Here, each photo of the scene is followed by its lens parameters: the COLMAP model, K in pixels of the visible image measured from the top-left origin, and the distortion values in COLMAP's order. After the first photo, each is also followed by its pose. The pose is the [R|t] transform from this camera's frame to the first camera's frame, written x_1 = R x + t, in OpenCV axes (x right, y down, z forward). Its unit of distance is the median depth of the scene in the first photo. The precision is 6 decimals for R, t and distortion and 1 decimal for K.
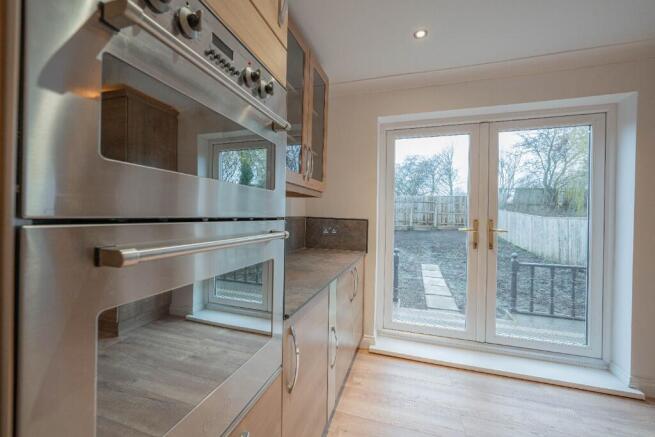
lens RADIAL K [[260.2, 0, 327.5], [0, 260.2, 218.5], [0, 0, 1]] dist [-0.010778, -0.000024]
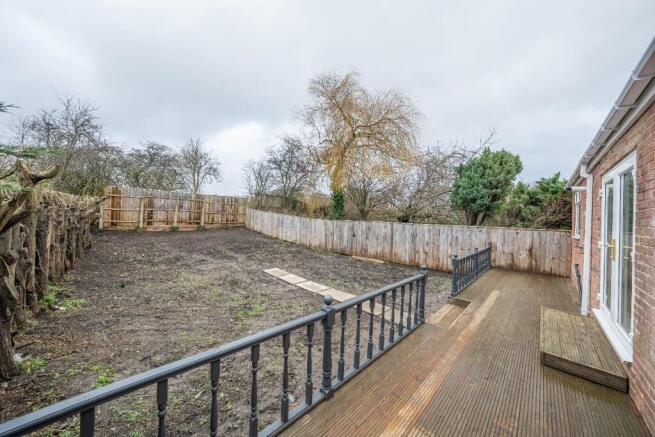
lens RADIAL K [[225.8, 0, 327.5], [0, 225.8, 218.5], [0, 0, 1]] dist [-0.027602, 0.005677]
pose [[0.444127, -0.003433, 0.895957, -0.188596], [-0.012883, 0.999865, 0.010218, -0.017102], [-0.895871, -0.016081, 0.444022, 0.313019]]
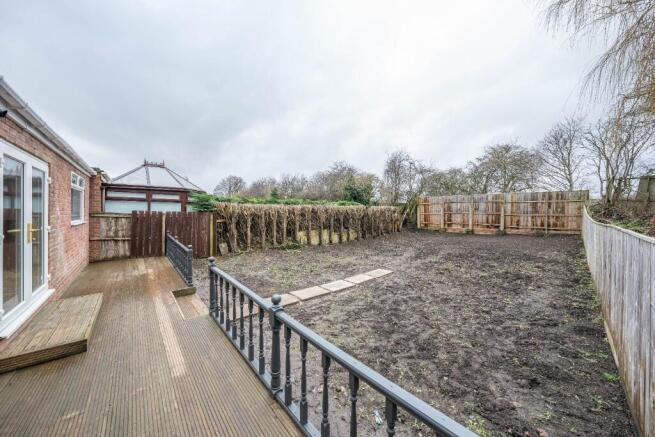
lens RADIAL K [[225.8, 0, 327.5], [0, 225.8, 218.5], [0, 0, 1]] dist [-0.027602, 0.005677]
pose [[0.854109, 0.005443, -0.520065, 0.455438], [-0.005562, 0.999984, 0.001333, -0.007013], [0.520064, 0.001754, 0.854125, 0.139084]]
